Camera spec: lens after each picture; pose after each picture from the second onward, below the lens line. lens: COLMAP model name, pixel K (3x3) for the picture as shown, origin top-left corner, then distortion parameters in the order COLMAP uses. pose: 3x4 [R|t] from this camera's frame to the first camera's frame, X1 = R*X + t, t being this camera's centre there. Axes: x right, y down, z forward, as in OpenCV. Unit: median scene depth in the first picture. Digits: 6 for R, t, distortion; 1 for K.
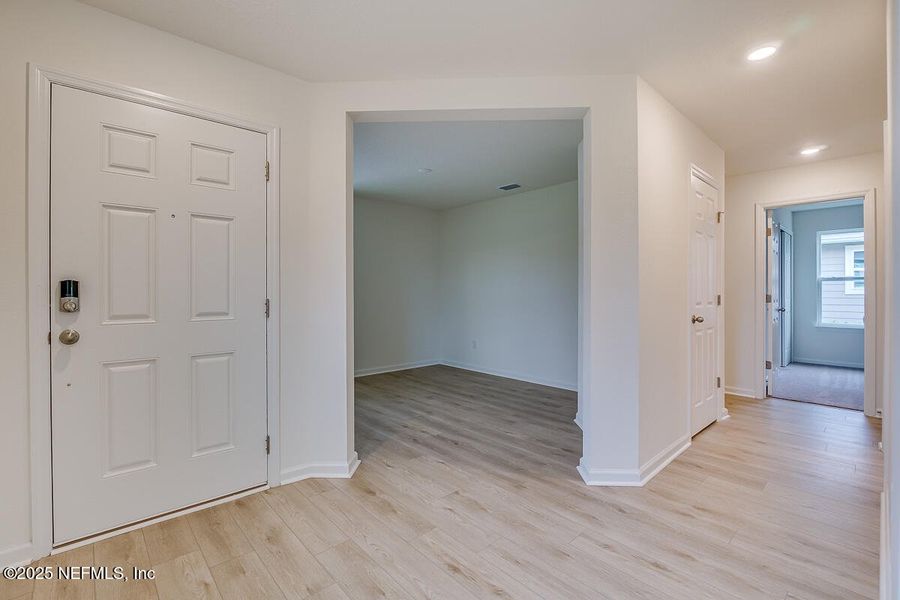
lens RADIAL K [[408.1, 0, 449.9], [0, 408.1, 290.0], [0, 0, 1]] dist [0.000136, -0.000128]
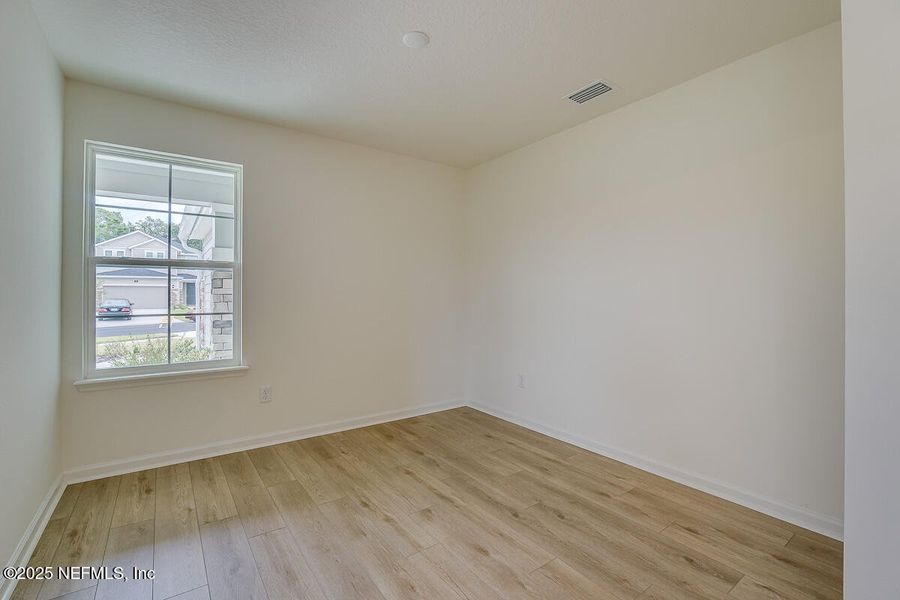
lens RADIAL K [[408.1, 0, 449.9], [0, 408.1, 290.0], [0, 0, 1]] dist [0.000136, -0.000128]
pose [[0.993223, -0.001680, -0.116216, 0.037183], [0.000262, 0.999925, -0.012211, 0.006154], [0.116228, 0.012098, 0.993149, 0.564161]]
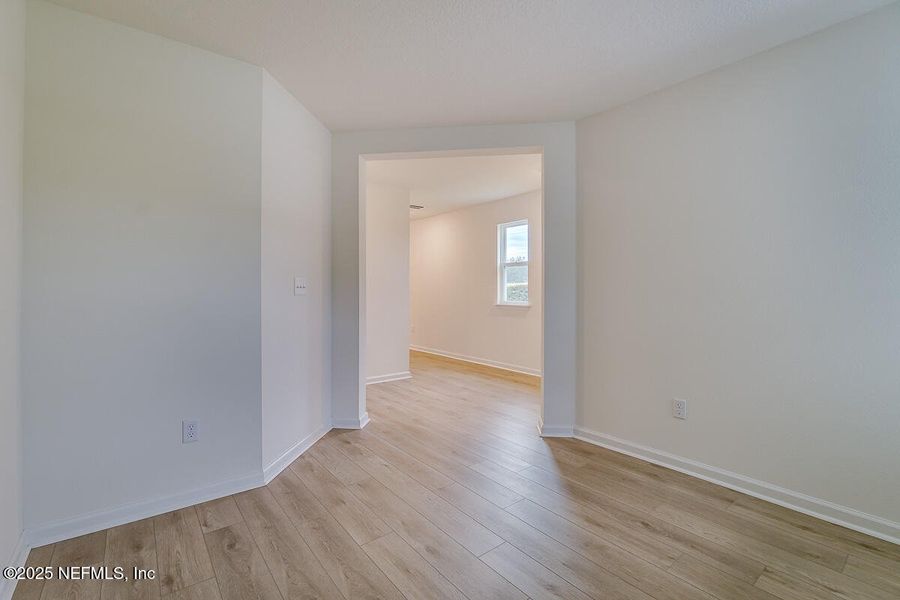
lens RADIAL K [[408.1, 0, 449.9], [0, 408.1, 290.0], [0, 0, 1]] dist [0.000136, -0.000128]
pose [[-0.997509, -0.005430, 0.070334, -0.028390], [-0.004907, 0.999959, 0.007608, 0.003470], [-0.070373, 0.007244, -0.997494, 1.443087]]
